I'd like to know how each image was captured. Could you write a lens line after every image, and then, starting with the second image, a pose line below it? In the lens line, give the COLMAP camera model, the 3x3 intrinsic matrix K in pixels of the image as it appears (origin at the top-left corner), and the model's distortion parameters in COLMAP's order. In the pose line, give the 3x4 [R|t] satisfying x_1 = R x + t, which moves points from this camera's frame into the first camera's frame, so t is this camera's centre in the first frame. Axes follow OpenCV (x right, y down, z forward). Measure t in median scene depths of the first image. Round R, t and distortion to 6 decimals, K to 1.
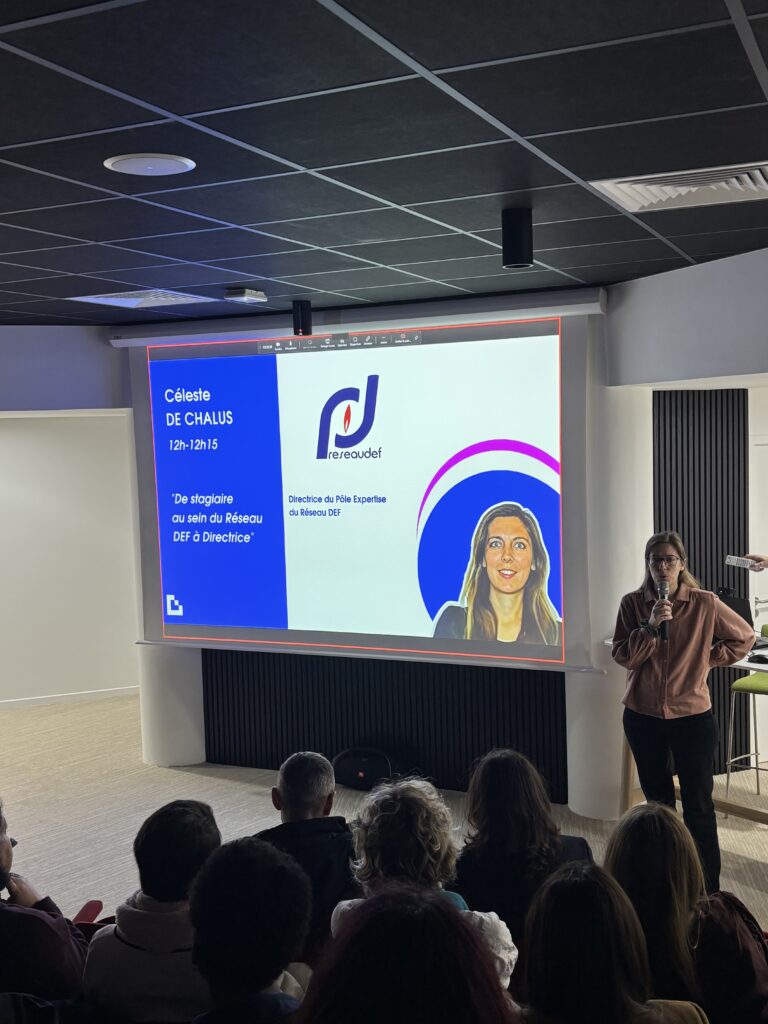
lens RADIAL K [[1114.9, 0, 387.7], [0, 1114.9, 522.5], [0, 0, 1]] dist [0.050271, 0.000000]
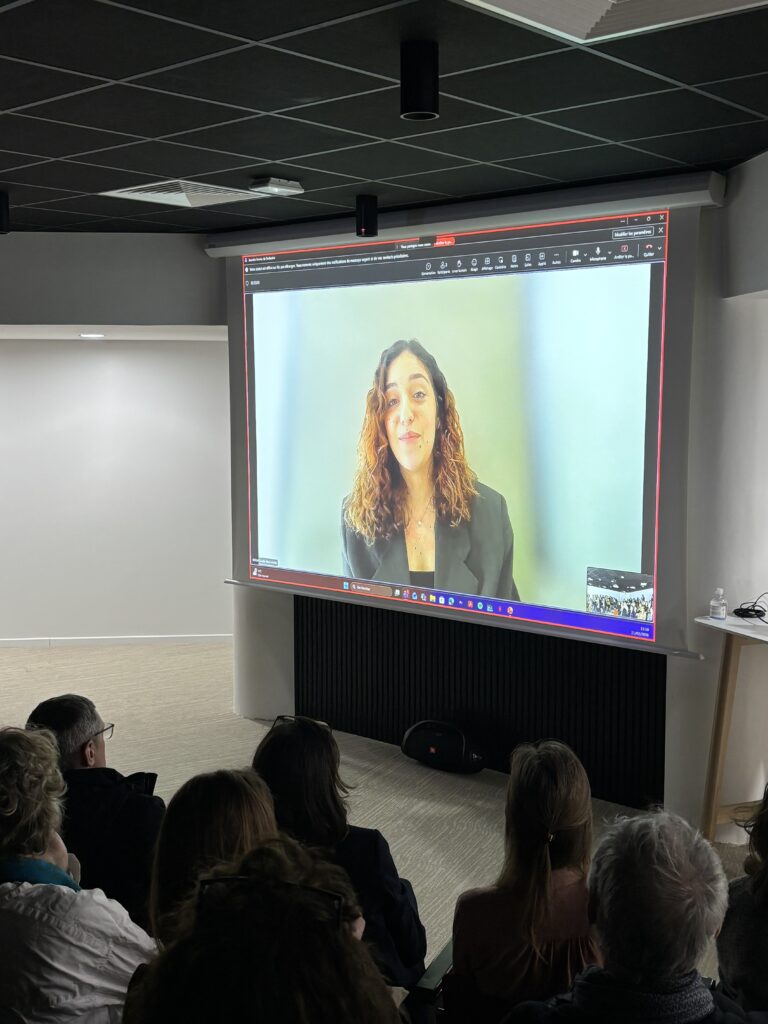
lens RADIAL K [[1212.3, 0, 381.2], [0, 1212.3, 528.8], [0, 0, 1]] dist [0.027741, 0.000000]
pose [[0.958727, 0.062983, -0.277265, 0.194637], [-0.051668, 0.997513, 0.047935, 0.010906], [0.279594, -0.031631, 0.959597, 0.092751]]
